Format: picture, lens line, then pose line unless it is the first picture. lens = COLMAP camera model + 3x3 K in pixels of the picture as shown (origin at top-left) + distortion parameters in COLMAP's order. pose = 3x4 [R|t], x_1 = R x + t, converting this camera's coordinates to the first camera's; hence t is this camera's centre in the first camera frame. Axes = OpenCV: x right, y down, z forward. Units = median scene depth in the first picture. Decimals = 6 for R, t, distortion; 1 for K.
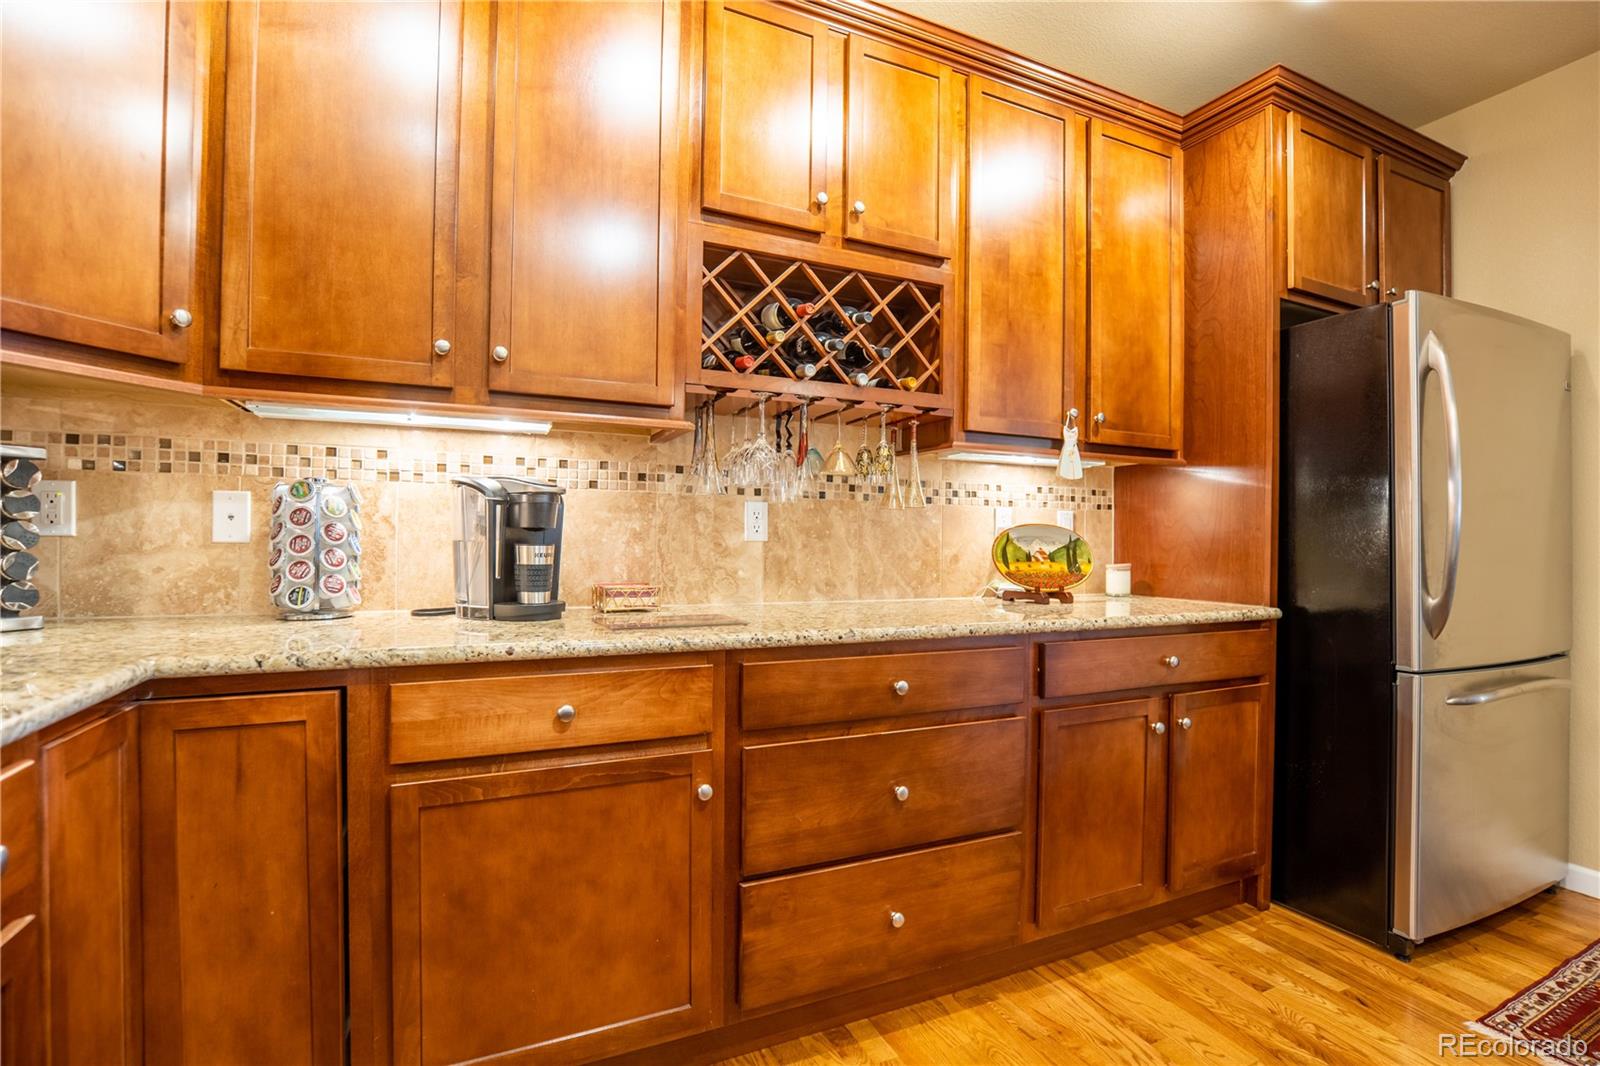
lens RADIAL K [[746.2, 0, 821.4], [0, 746.2, 545.4], [0, 0, 1]] dist [-0.038247, 0.008692]
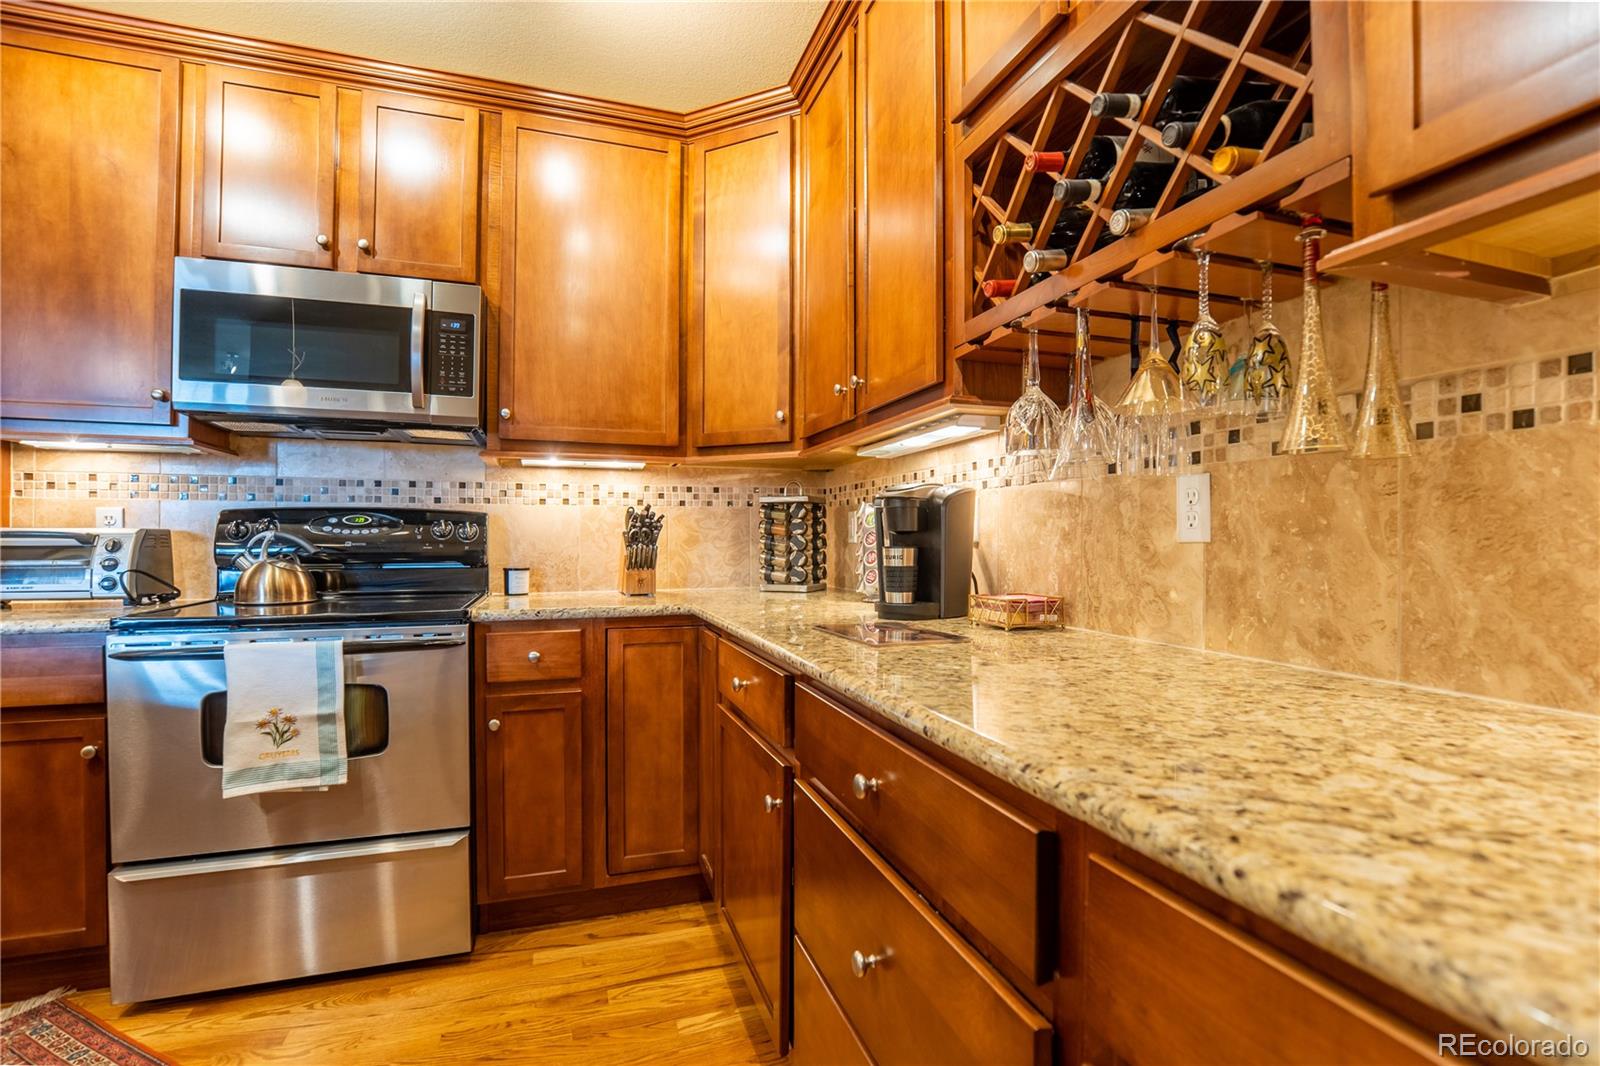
lens RADIAL K [[746.2, 0, 819.8], [0, 746.2, 544.9], [0, 0, 1]] dist [-0.038247, 0.008692]
pose [[-0.105470, -0.007354, -0.994395, 0.529556], [-0.008719, 0.999941, -0.006470, 0.002773], [0.994384, 0.007987, -0.105527, 0.780792]]
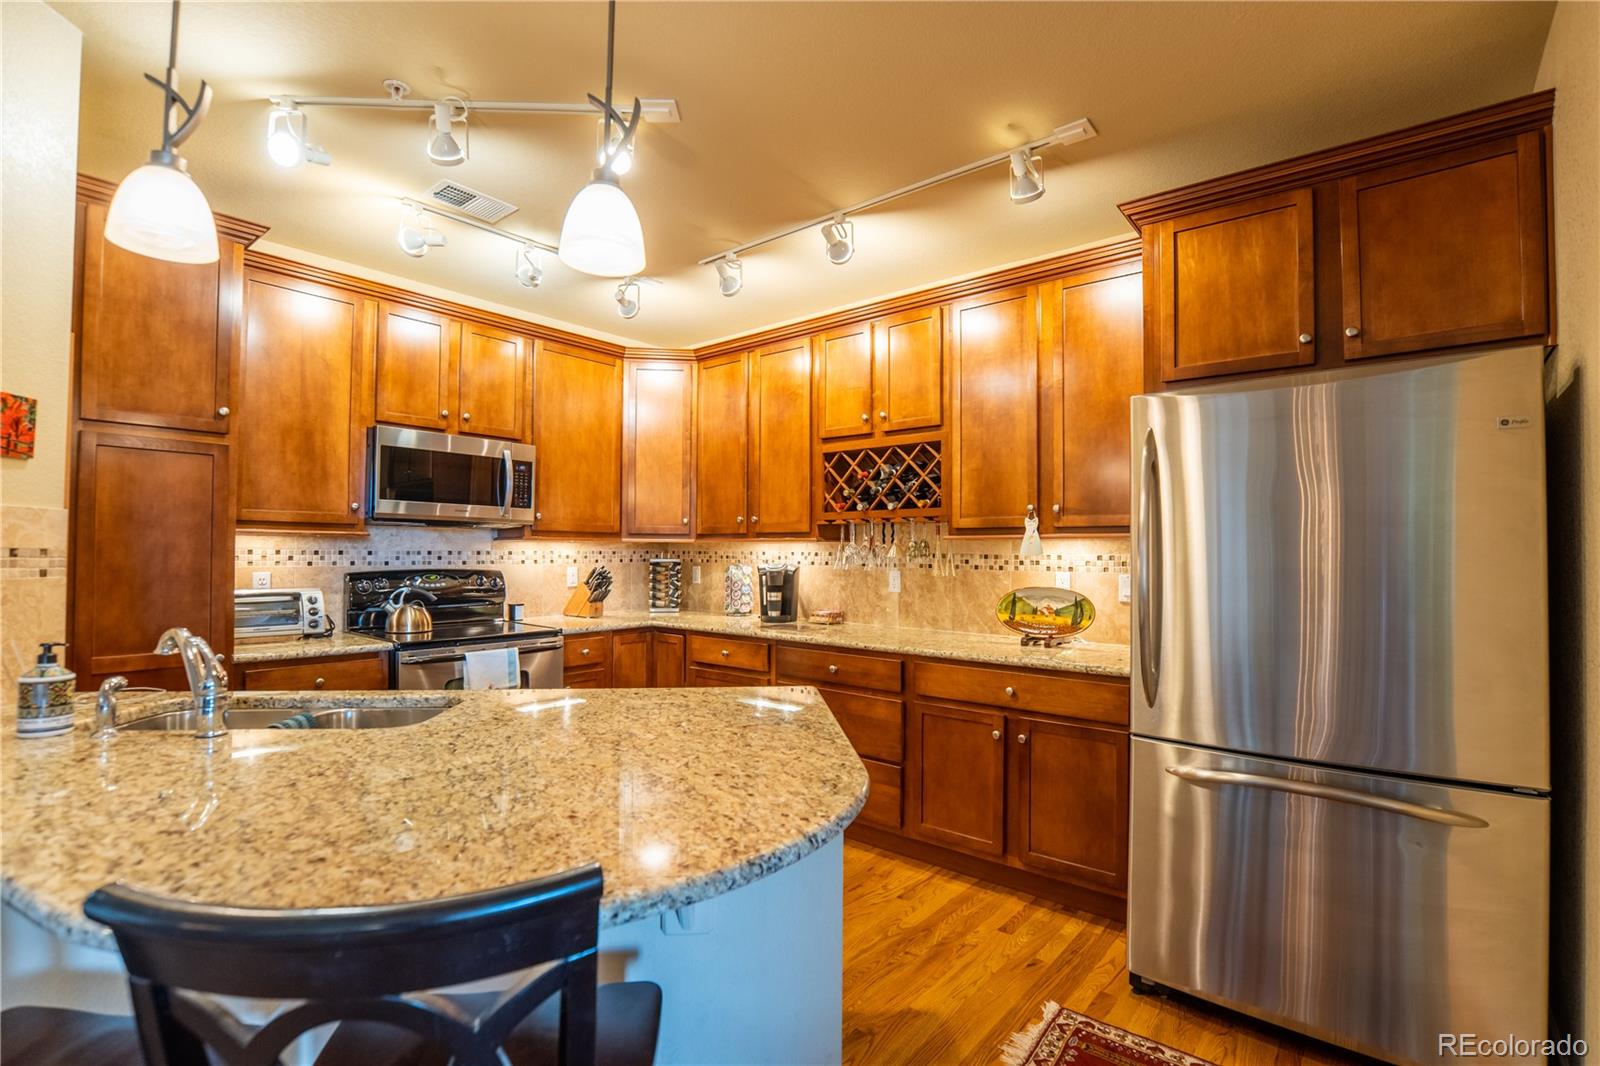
lens RADIAL K [[746.2, 0, 819.3], [0, 746.2, 544.6], [0, 0, 1]] dist [-0.038247, 0.008692]
pose [[0.428919, -0.017004, -0.903183, 1.491332], [-0.006811, 0.999734, -0.022057, -0.081530], [0.903317, 0.015612, 0.428689, 0.057718]]
